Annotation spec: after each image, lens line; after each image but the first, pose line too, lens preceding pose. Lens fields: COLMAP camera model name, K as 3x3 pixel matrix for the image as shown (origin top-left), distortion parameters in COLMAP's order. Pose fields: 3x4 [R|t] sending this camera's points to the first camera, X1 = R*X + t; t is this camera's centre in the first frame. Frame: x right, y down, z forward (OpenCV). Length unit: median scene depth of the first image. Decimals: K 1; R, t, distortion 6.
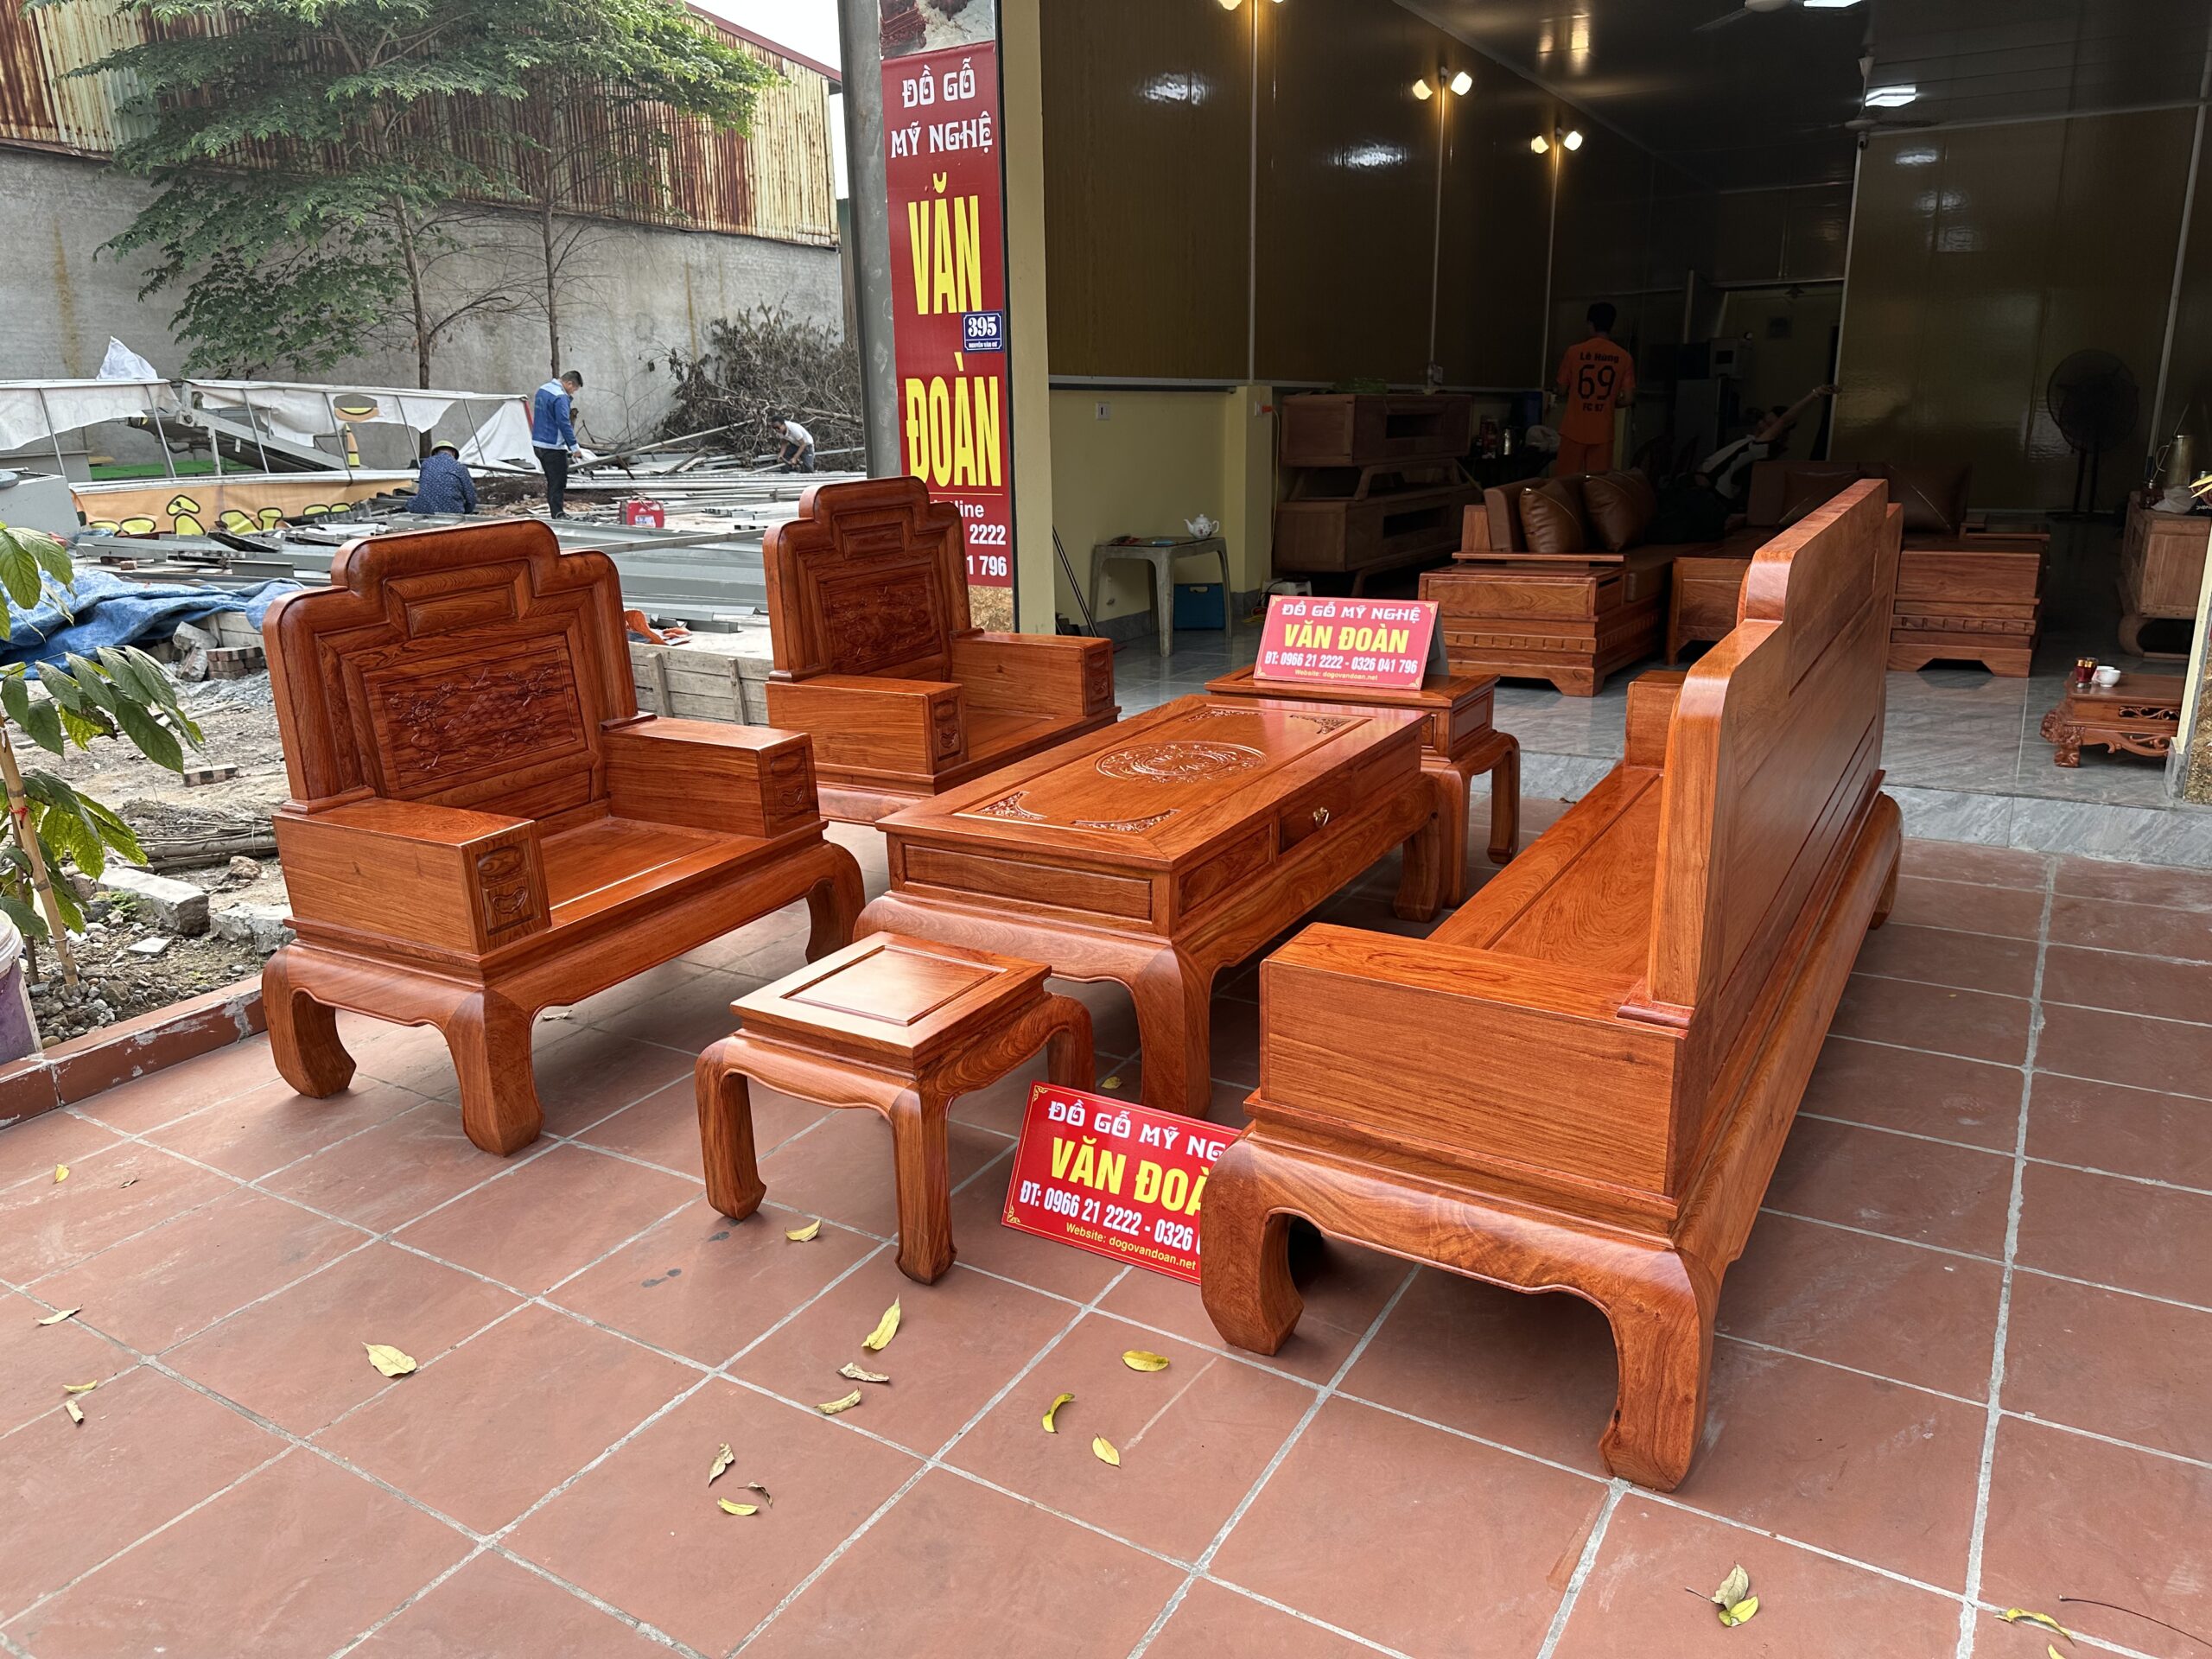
lens RADIAL K [[1546.1, 0, 1092.9], [0, 1546.1, 860.9], [0, 0, 1]] dist [0.034846, -0.048786]
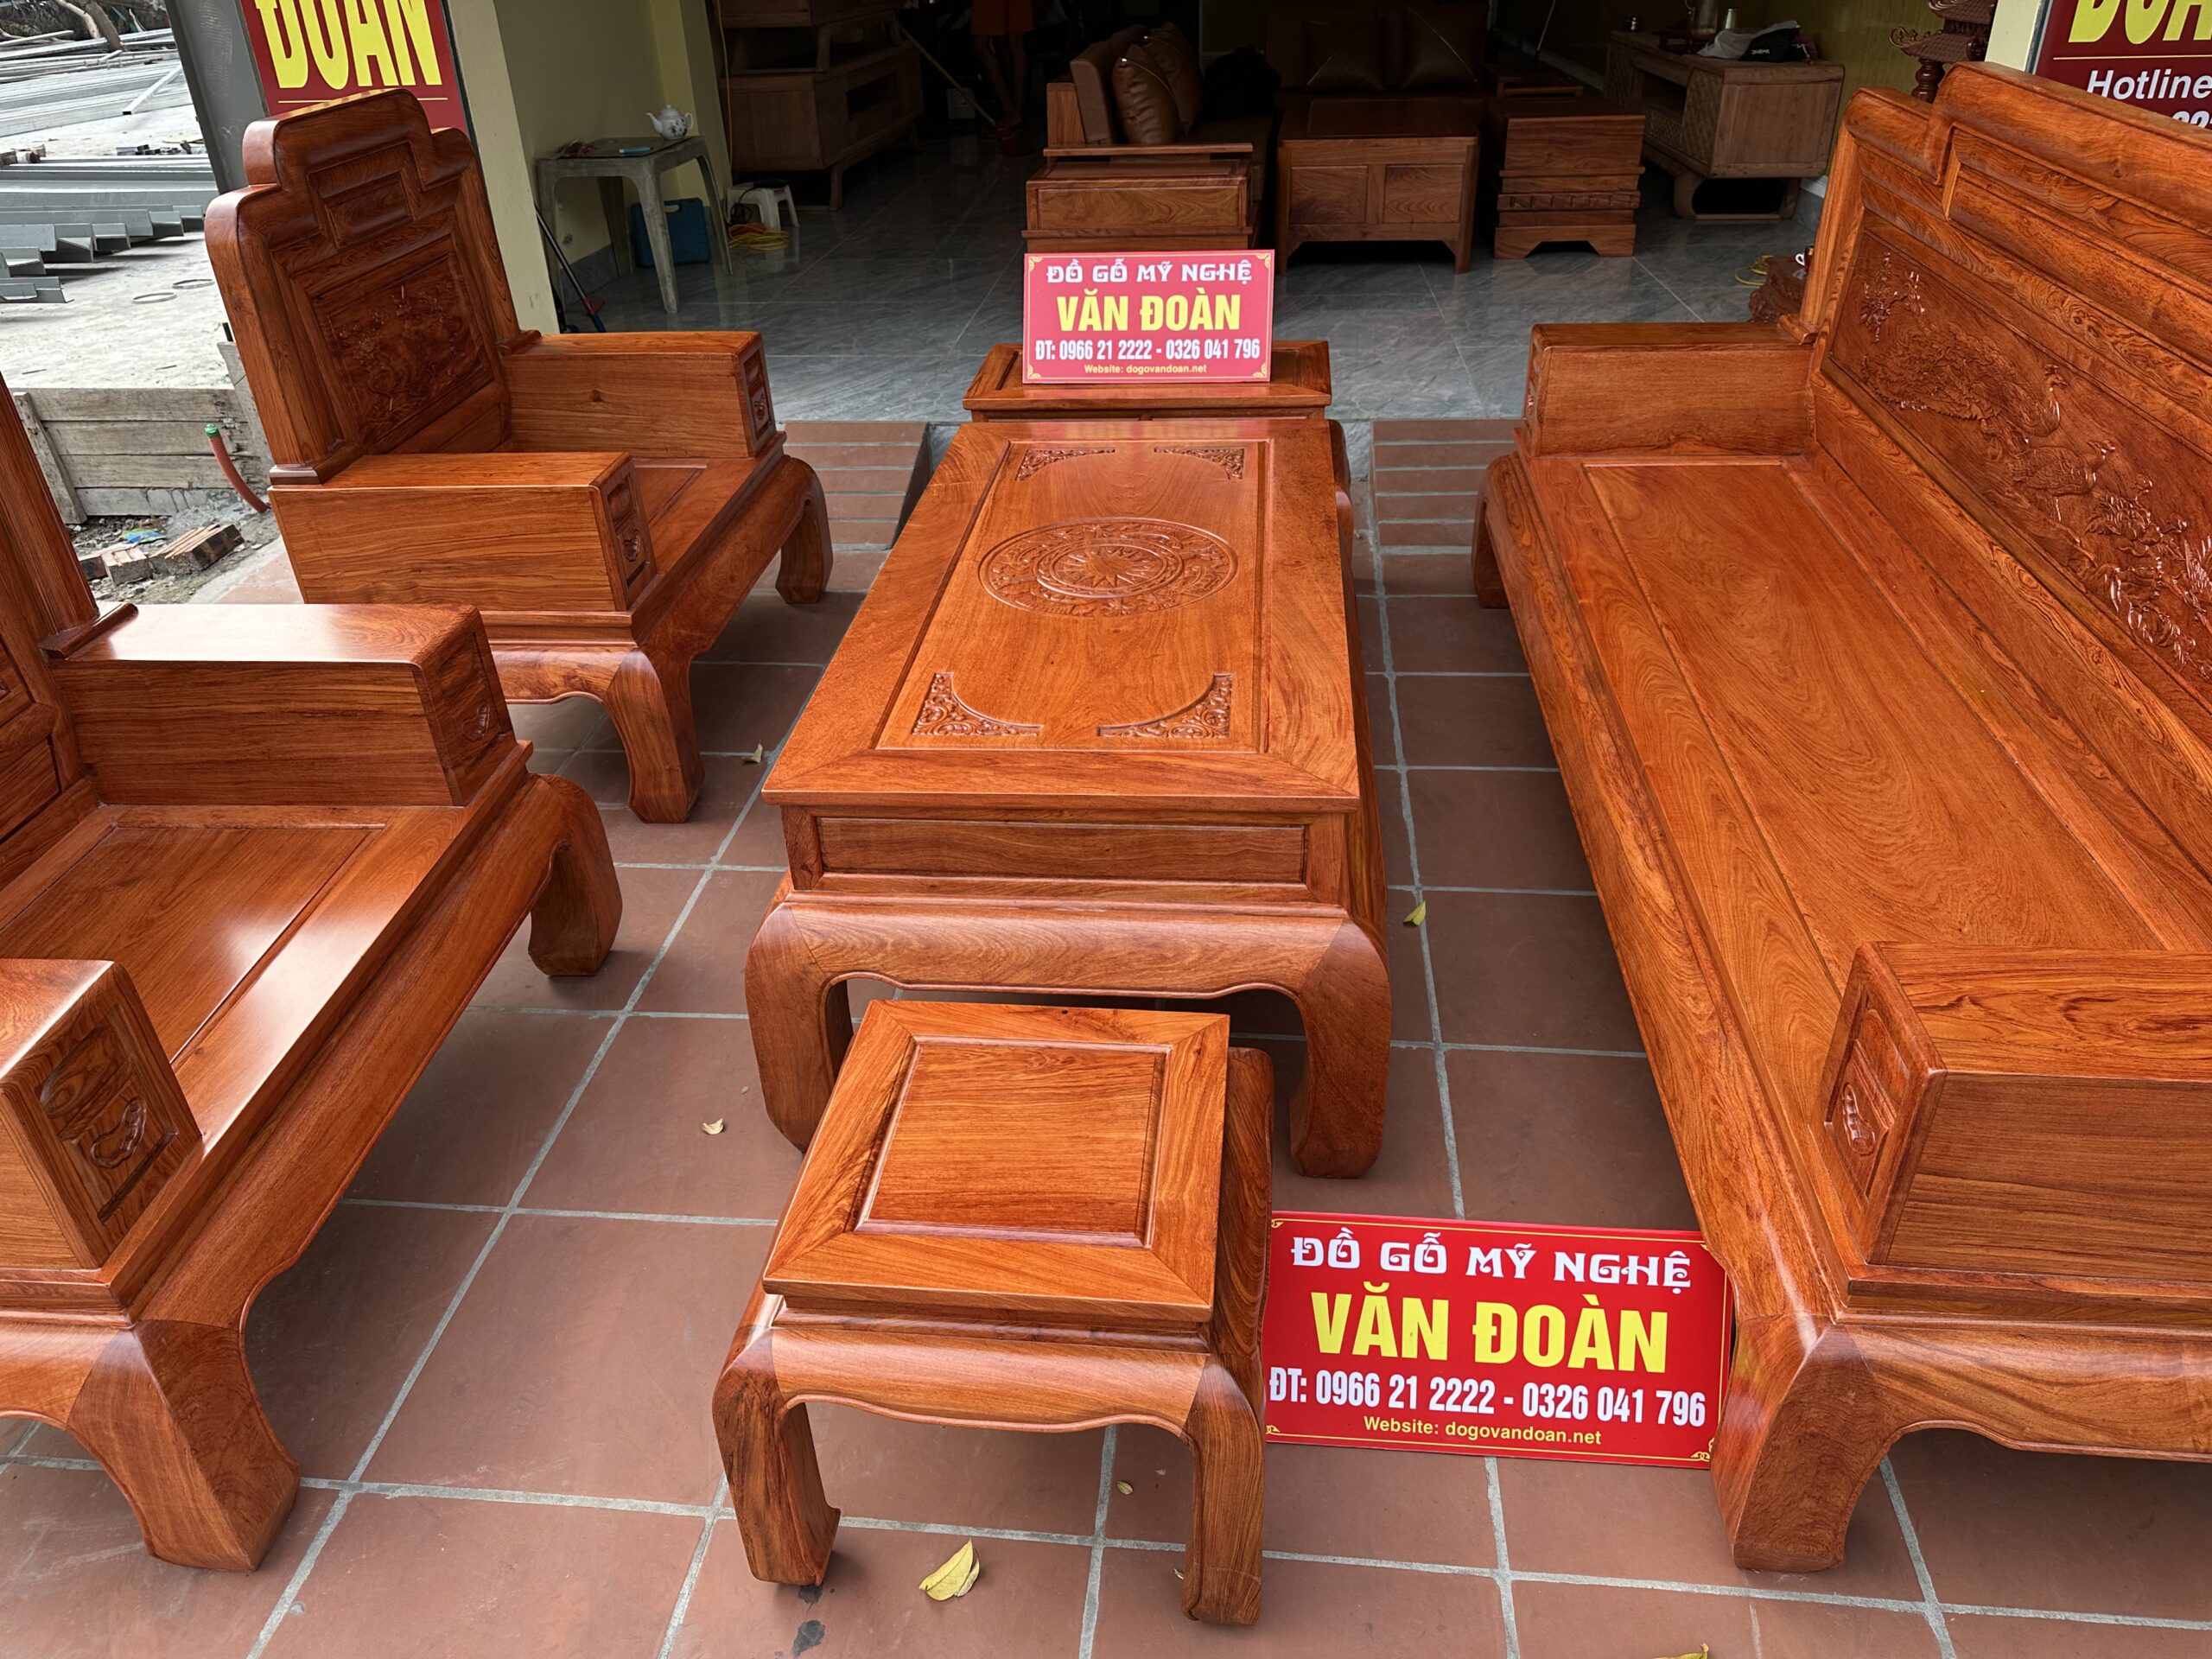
lens RADIAL K [[1546.1, 0, 1103.9], [0, 1546.1, 859.5], [0, 0, 1]] dist [0.034846, -0.048786]
pose [[0.900017, -0.231415, 0.369346, -0.135470], [0.131395, 0.952040, 0.276323, -0.078964], [-0.415578, -0.200165, 0.887259, 0.243493]]
